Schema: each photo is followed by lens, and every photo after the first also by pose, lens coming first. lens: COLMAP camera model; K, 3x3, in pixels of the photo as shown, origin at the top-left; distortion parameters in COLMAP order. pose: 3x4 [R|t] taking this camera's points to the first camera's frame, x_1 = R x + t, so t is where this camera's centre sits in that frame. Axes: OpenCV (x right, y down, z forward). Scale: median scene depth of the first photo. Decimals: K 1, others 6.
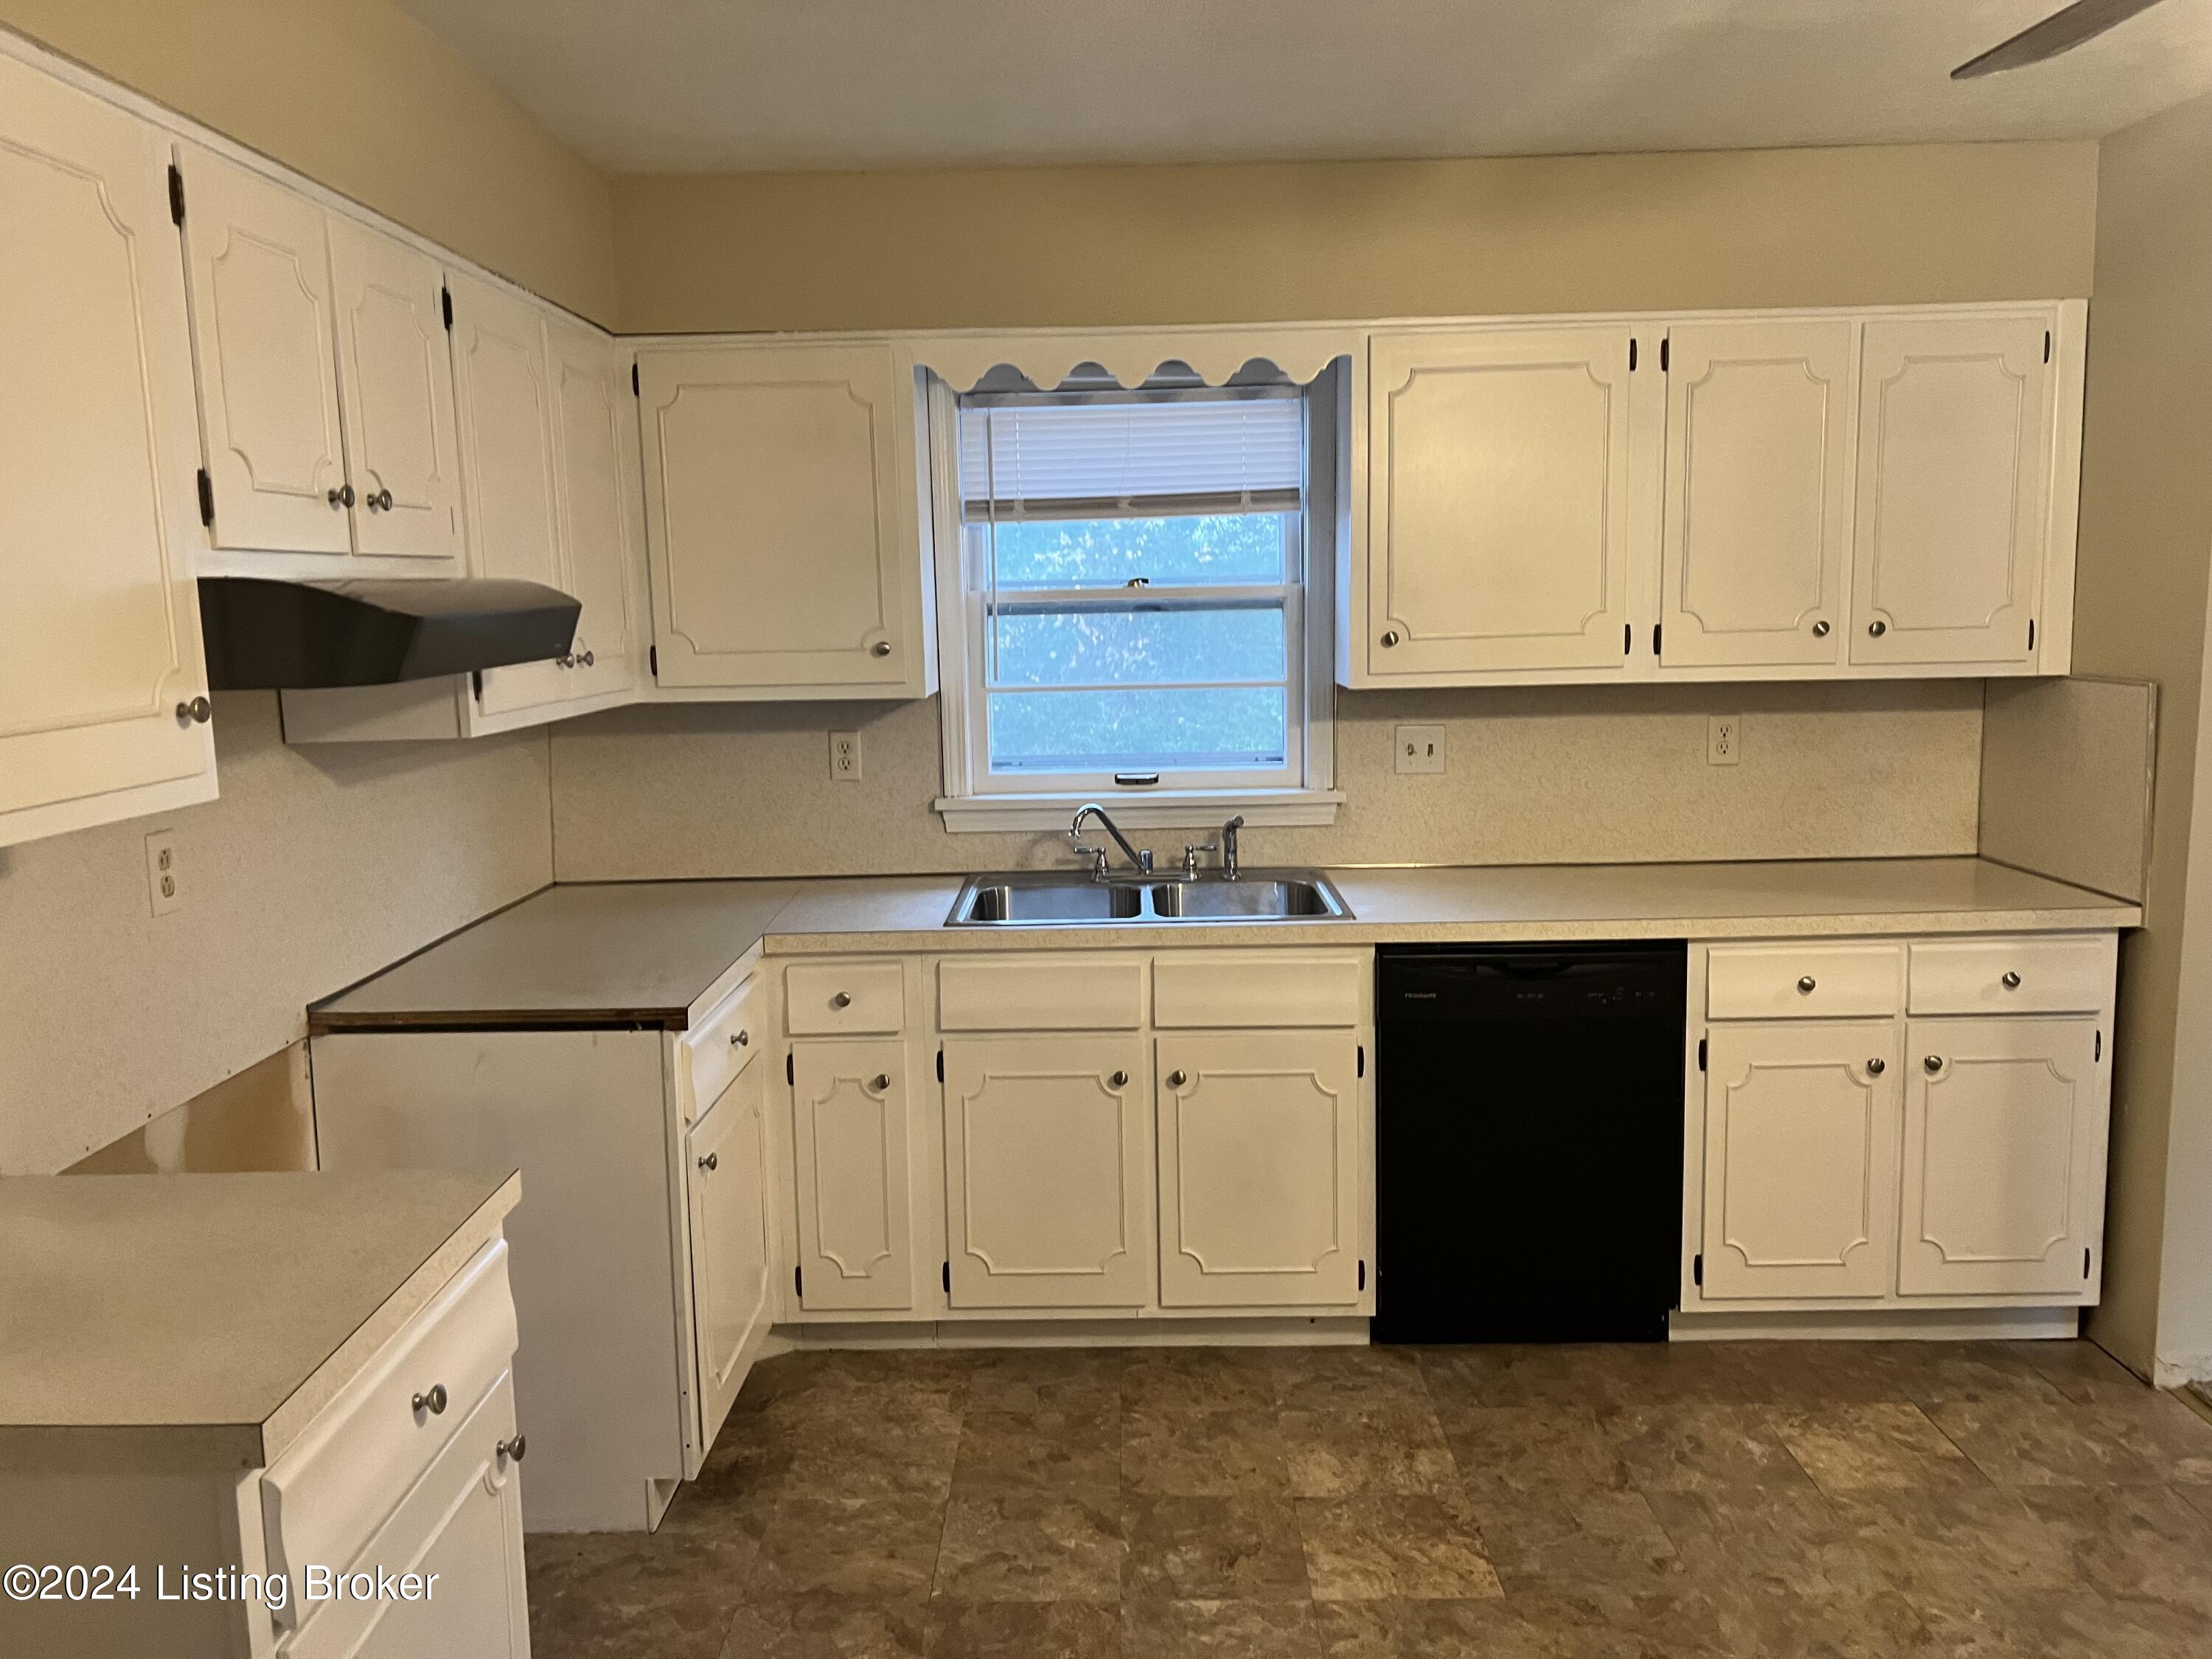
lens RADIAL K [[1675.3, 0, 1106.0], [0, 1675.3, 829.5], [0, 0, 1]] dist [0.057477, -0.068328]
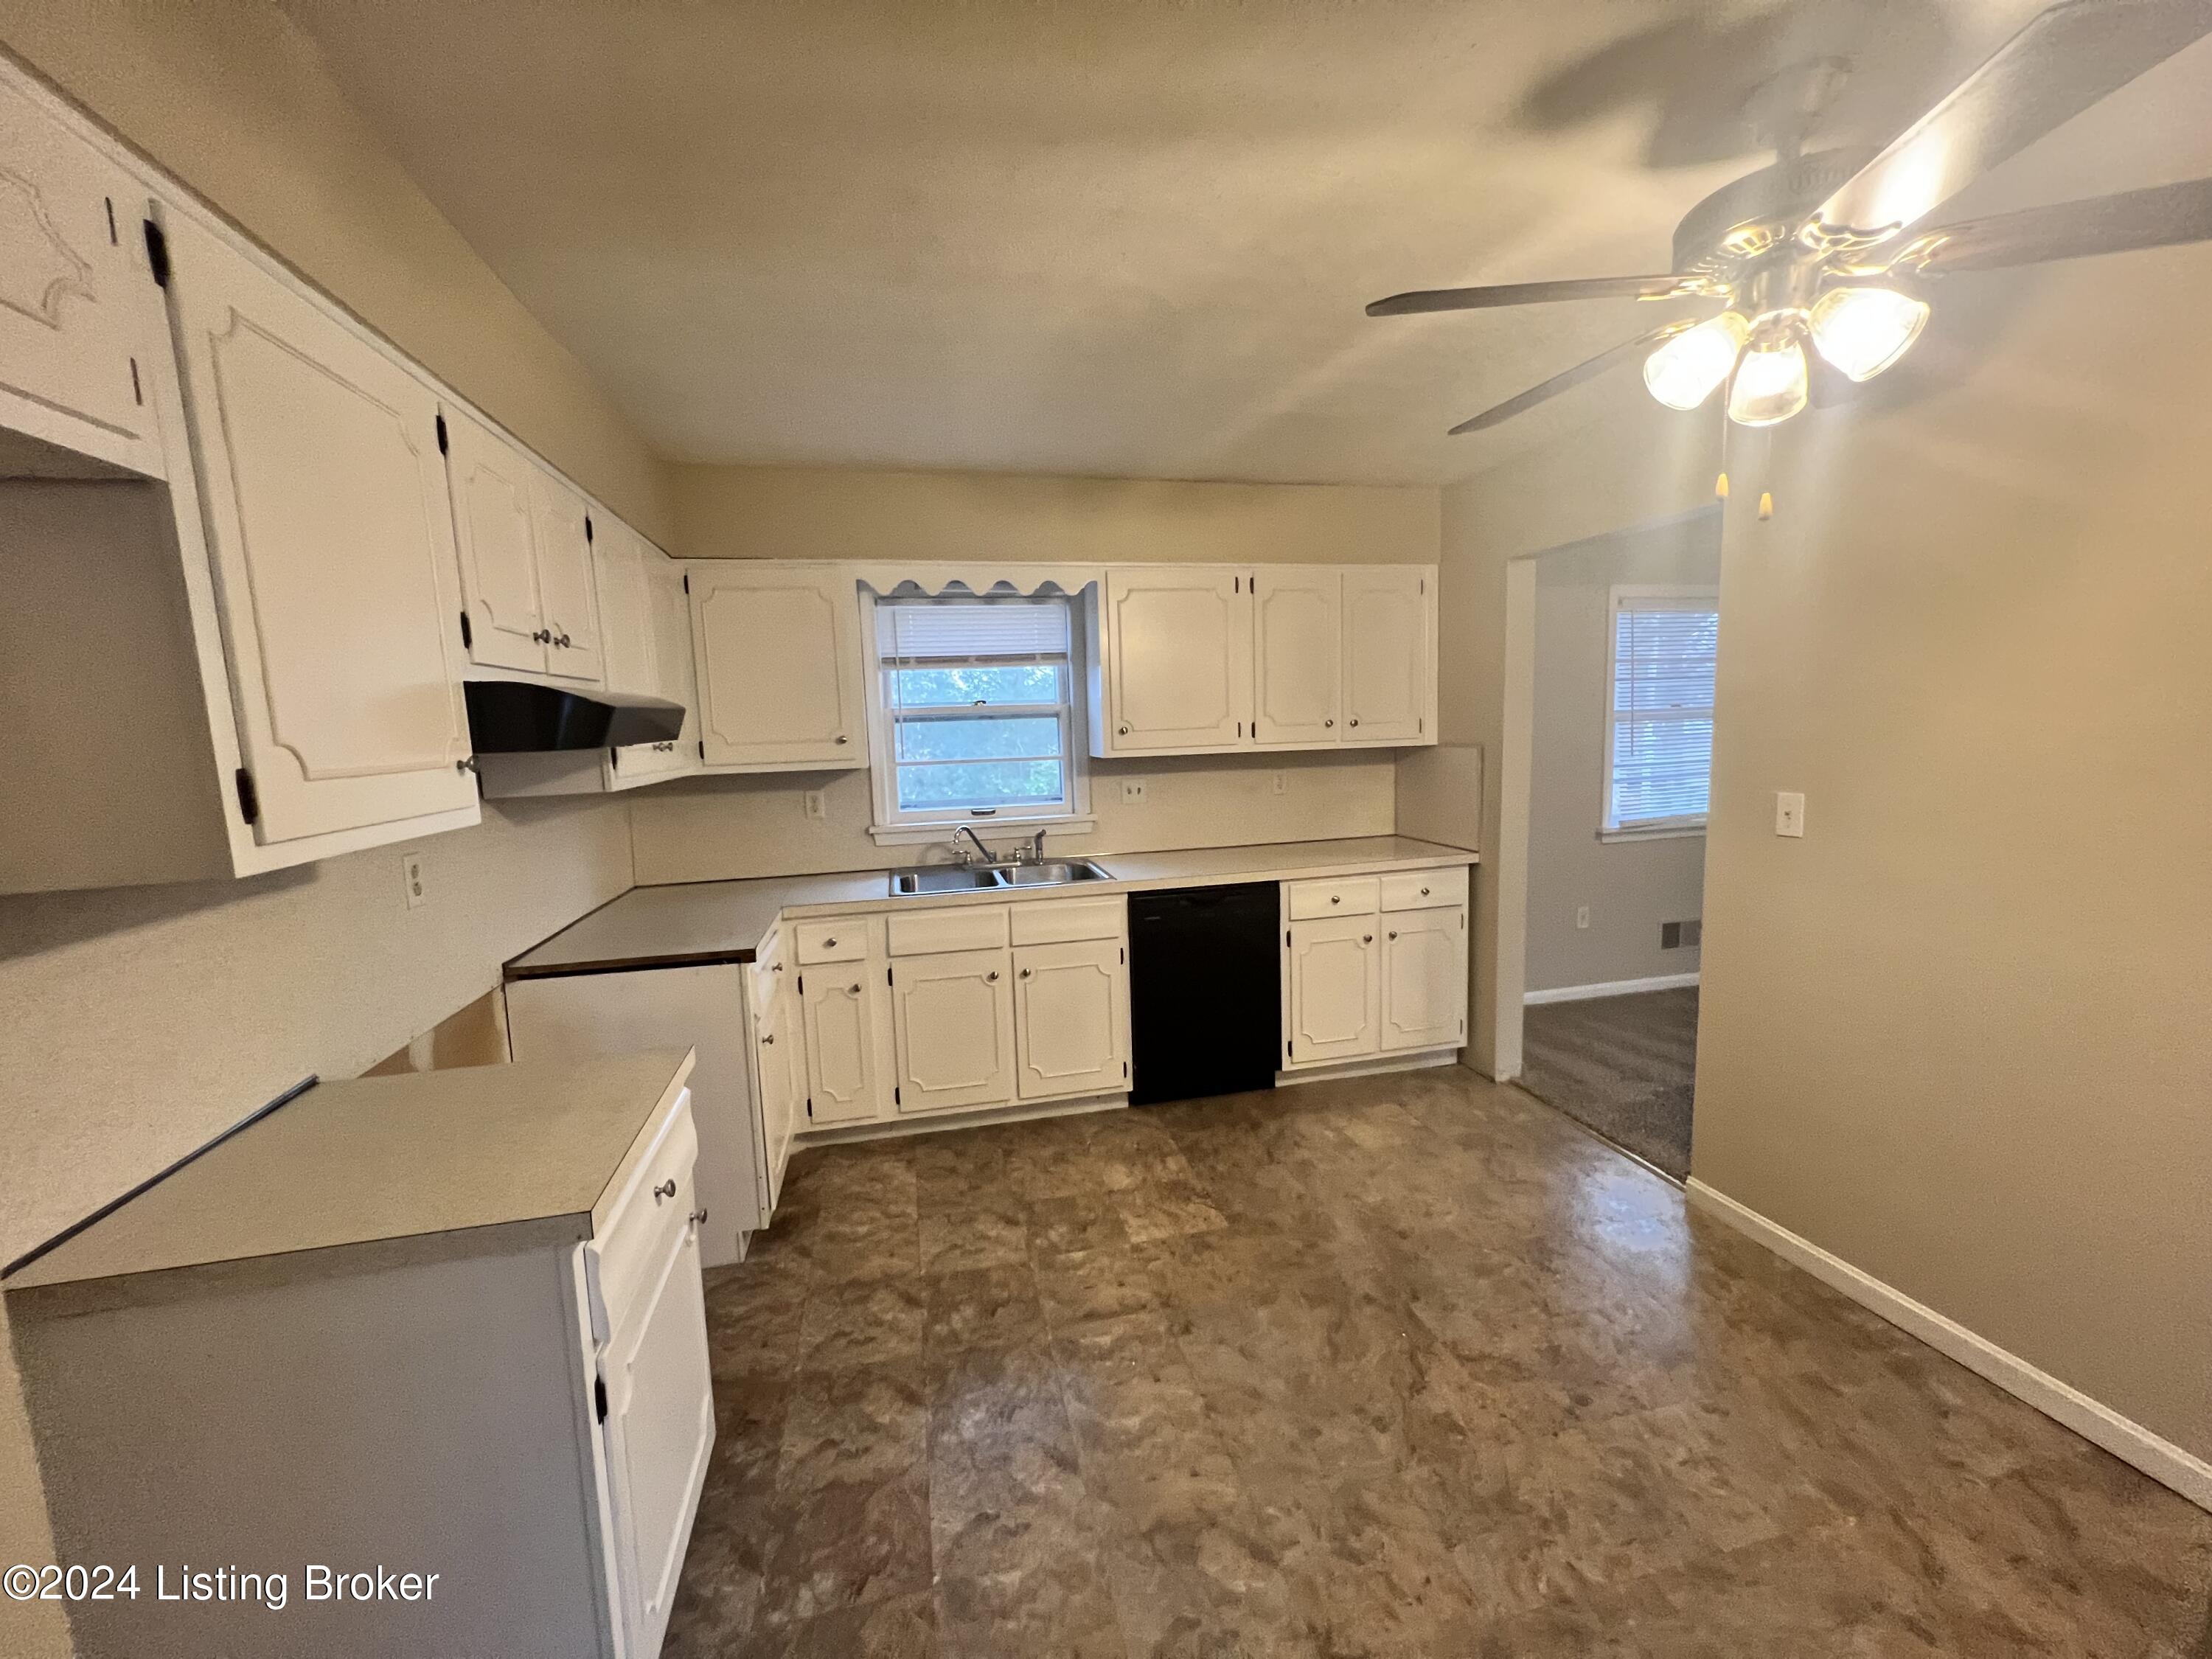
lens RADIAL K [[886.7, 0, 1104.1], [0, 886.7, 838.1], [0, 0, 1]] dist [0.001357, 0.000028]
pose [[0.970082, -0.041820, 0.239147, -0.098582], [0.046272, 0.998844, -0.013032, 0.019521], [-0.238326, 0.023708, 0.970896, 0.043977]]
